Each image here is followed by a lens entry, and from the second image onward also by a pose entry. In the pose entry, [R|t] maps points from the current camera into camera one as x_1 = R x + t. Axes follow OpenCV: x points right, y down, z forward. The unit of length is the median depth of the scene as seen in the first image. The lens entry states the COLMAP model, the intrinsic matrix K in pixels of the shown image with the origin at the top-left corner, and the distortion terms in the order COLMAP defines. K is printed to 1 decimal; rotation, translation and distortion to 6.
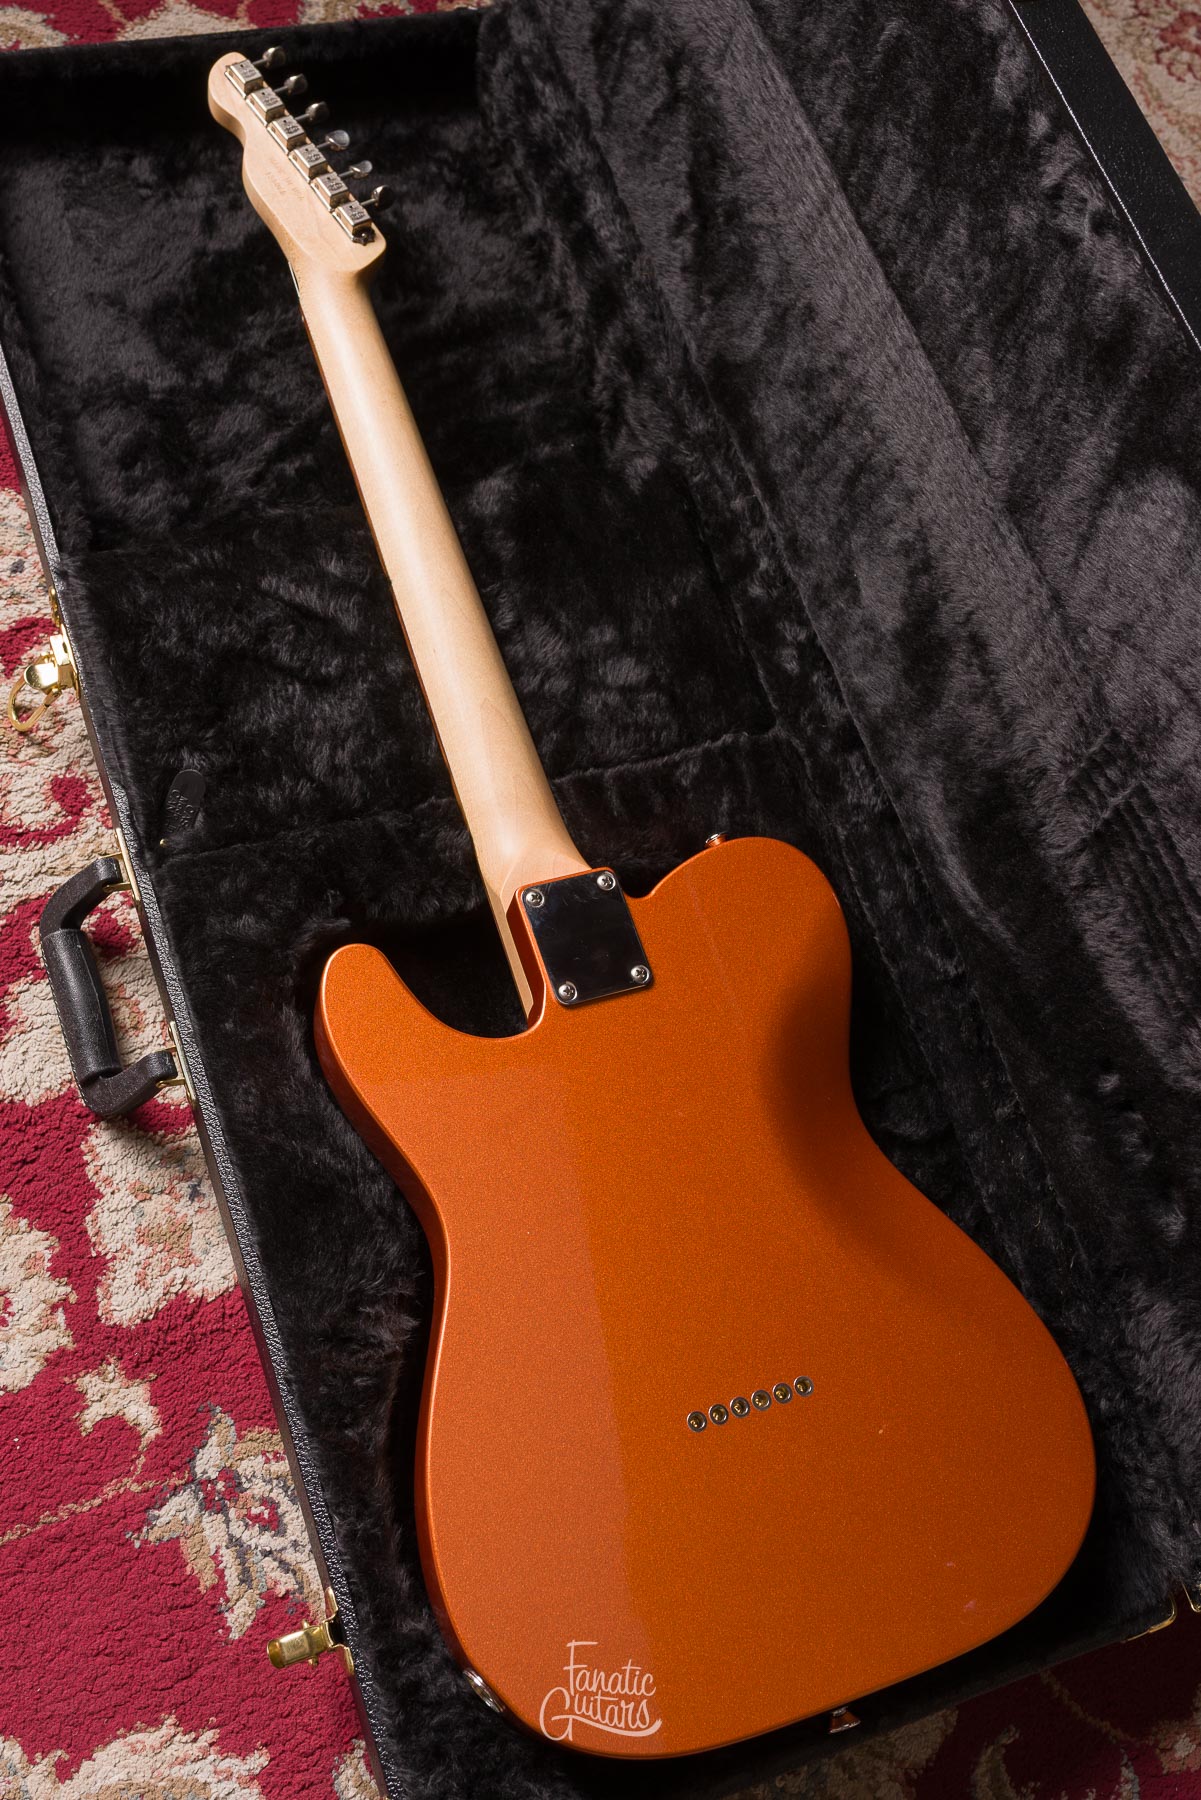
lens RADIAL K [[1907.4, 0, 586.5], [0, 1907.4, 908.1], [0, 0, 1]] dist [-0.008628, 0.012242]
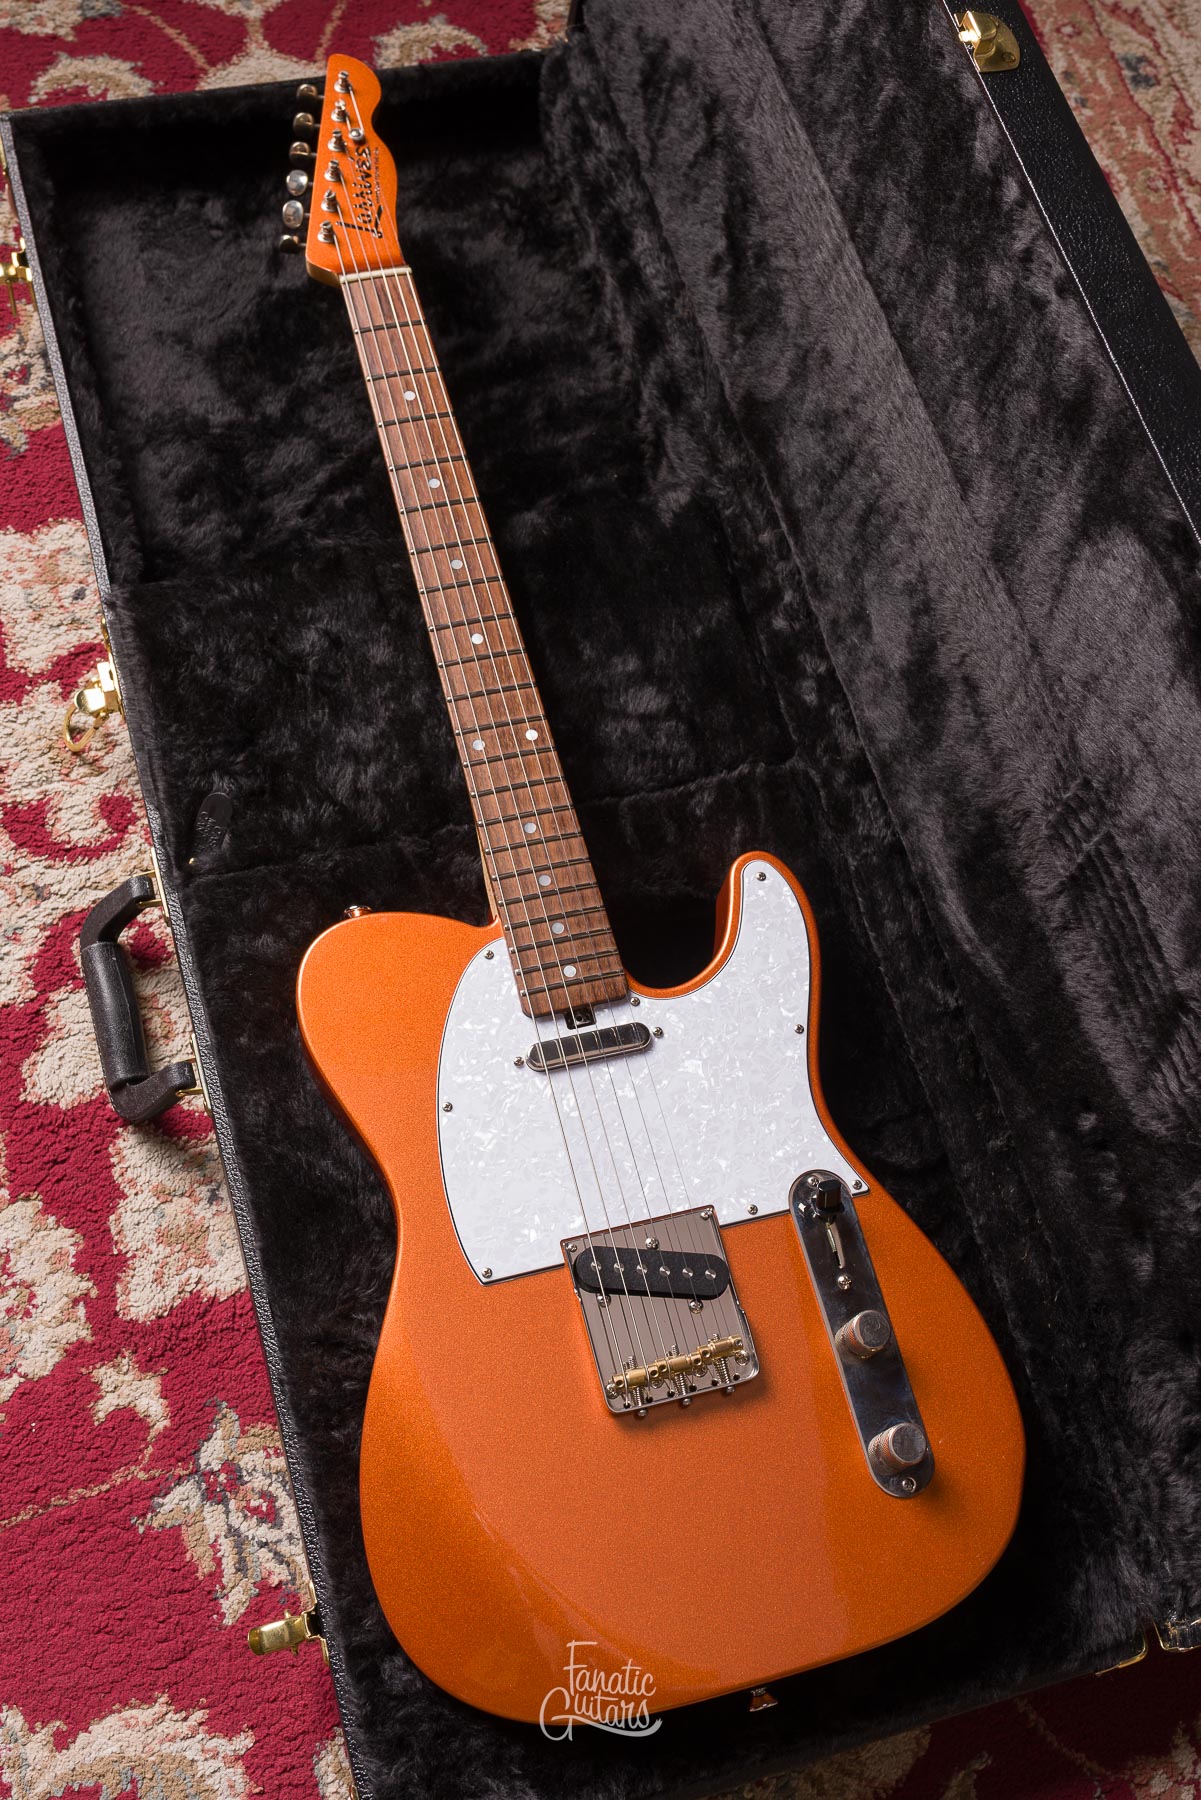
lens RADIAL K [[1925.8, 0, 587.9], [0, 1925.8, 873.0], [0, 0, 1]] dist [-0.005967, 0.003403]
pose [[0.995896, 0.020086, -0.088246, 0.079129], [-0.020837, 0.999754, -0.007602, -0.022115], [0.088071, 0.009410, 0.996070, -0.036086]]
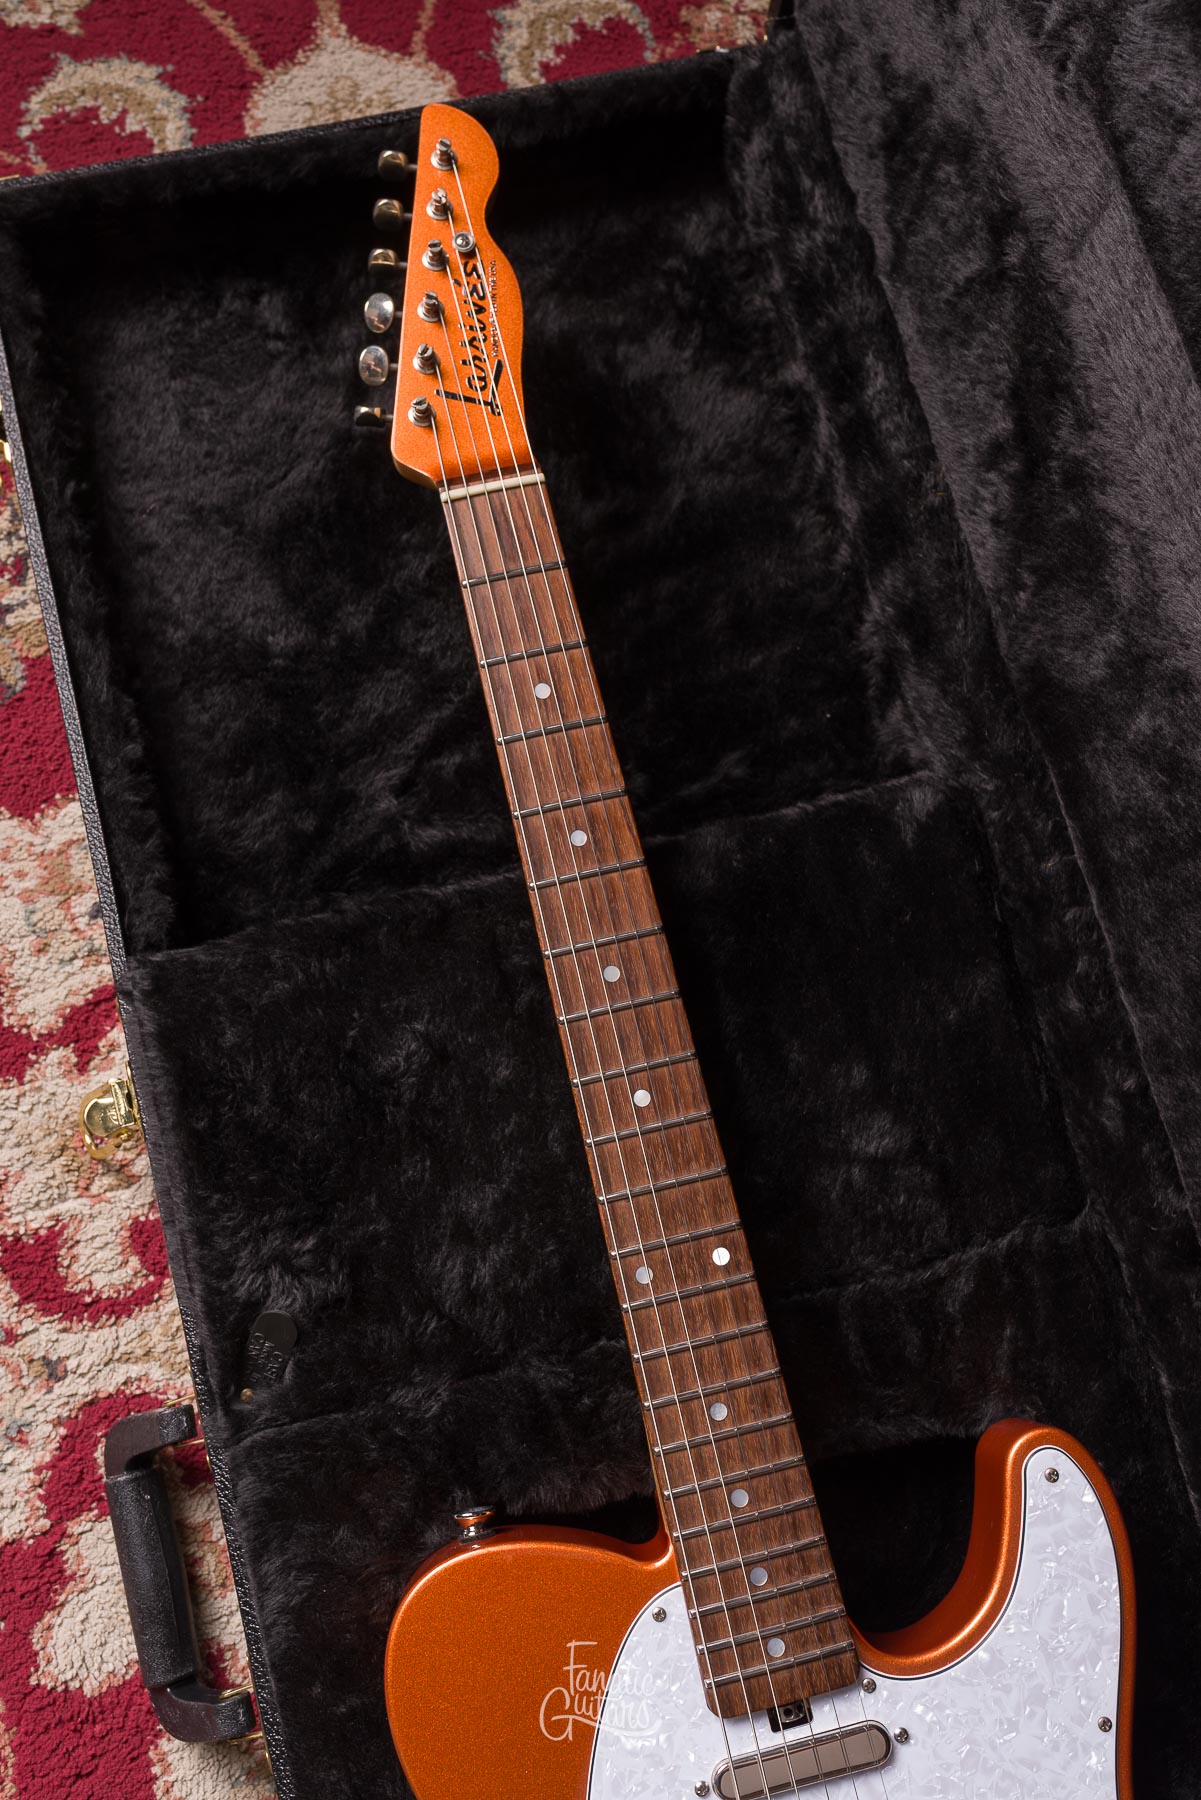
lens RADIAL K [[1732.5, 0, 603.1], [0, 1732.5, 898.3], [0, 0, 1]] dist [-0.003185, 0.000320]
pose [[0.988354, 0.049930, -0.143750, 0.006991], [-0.022708, 0.982454, 0.185116, -0.317881], [0.150470, -0.179696, 0.972146, 0.341677]]
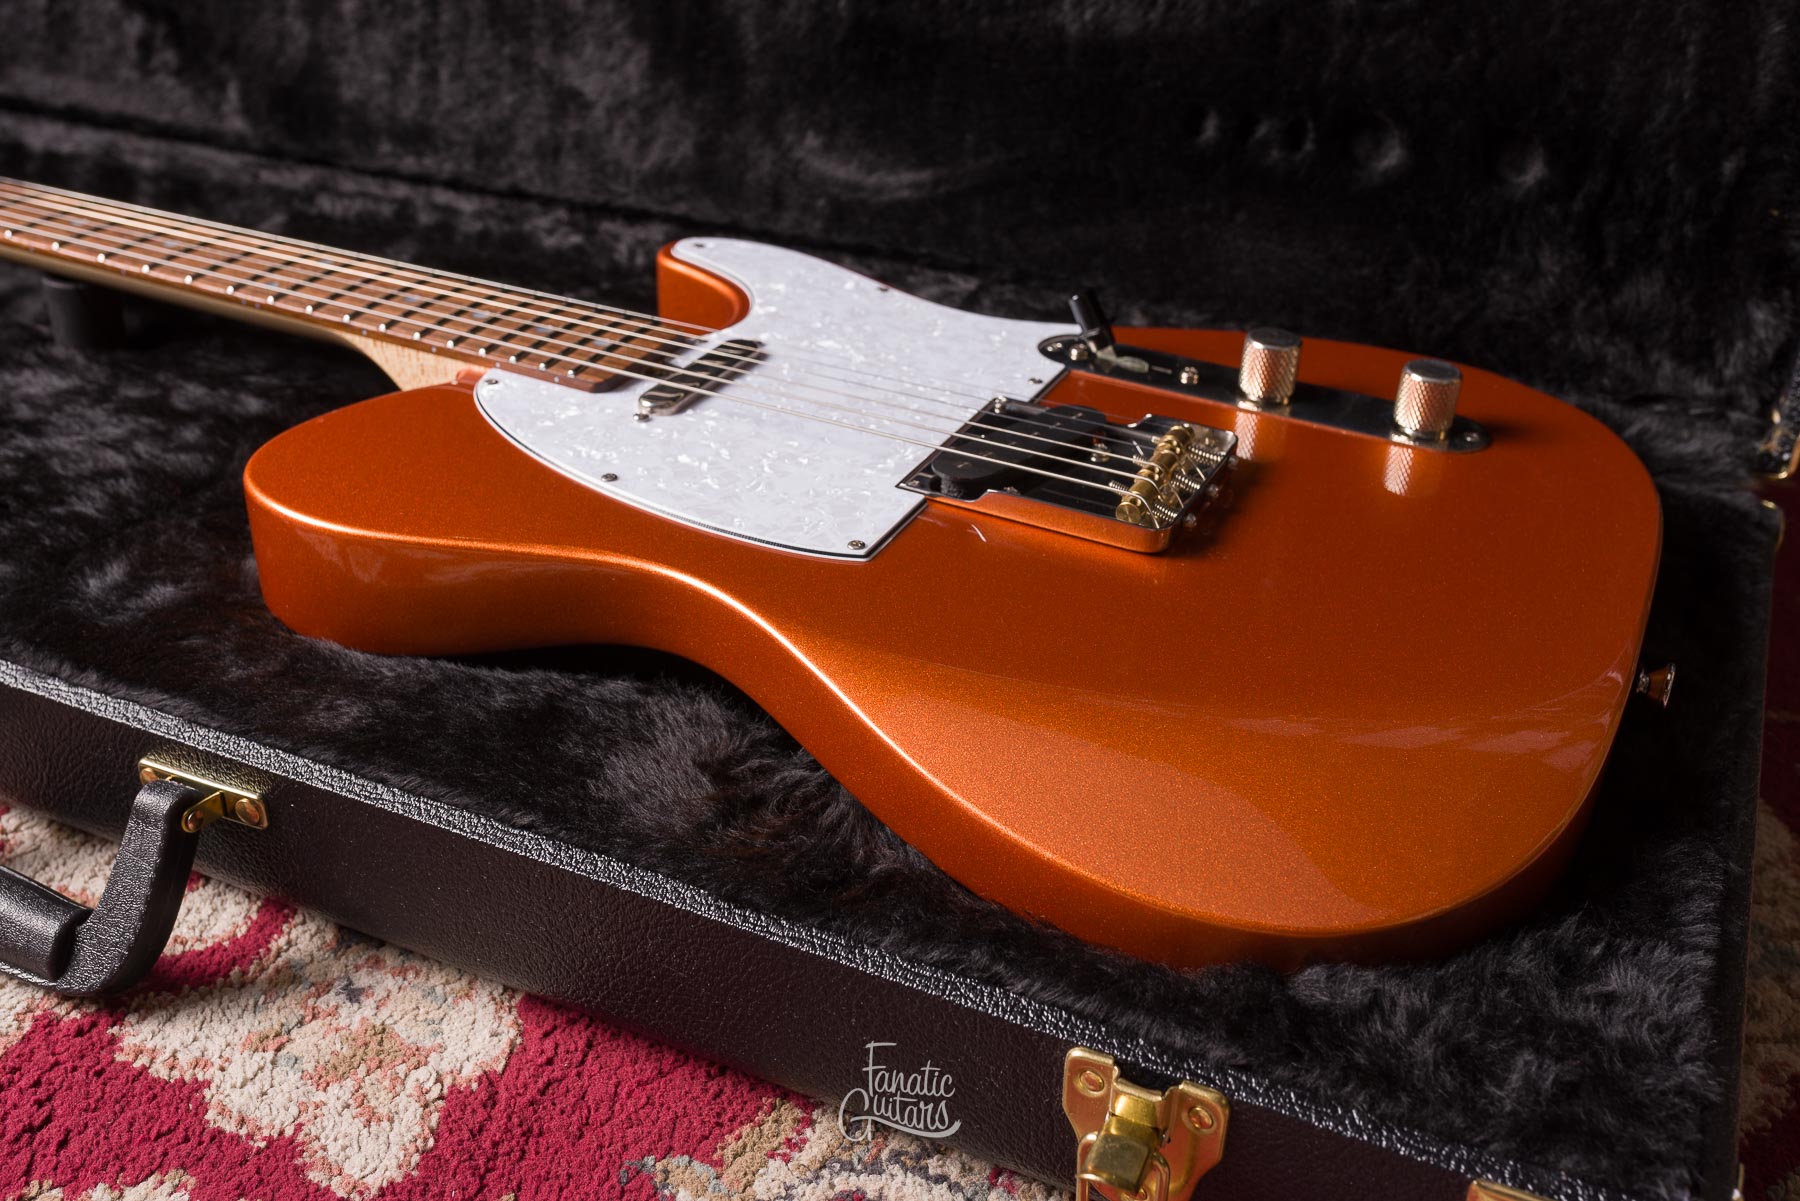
lens RADIAL K [[1763.6, 0, 900.0], [0, 1763.6, 600.5], [0, 0, 1]] dist [-0.000182, -0.006481]
pose [[0.689287, -0.495537, 0.528514, -0.271927], [0.695379, 0.657225, -0.290695, 0.292997], [-0.203302, 0.567890, 0.797602, 0.430942]]
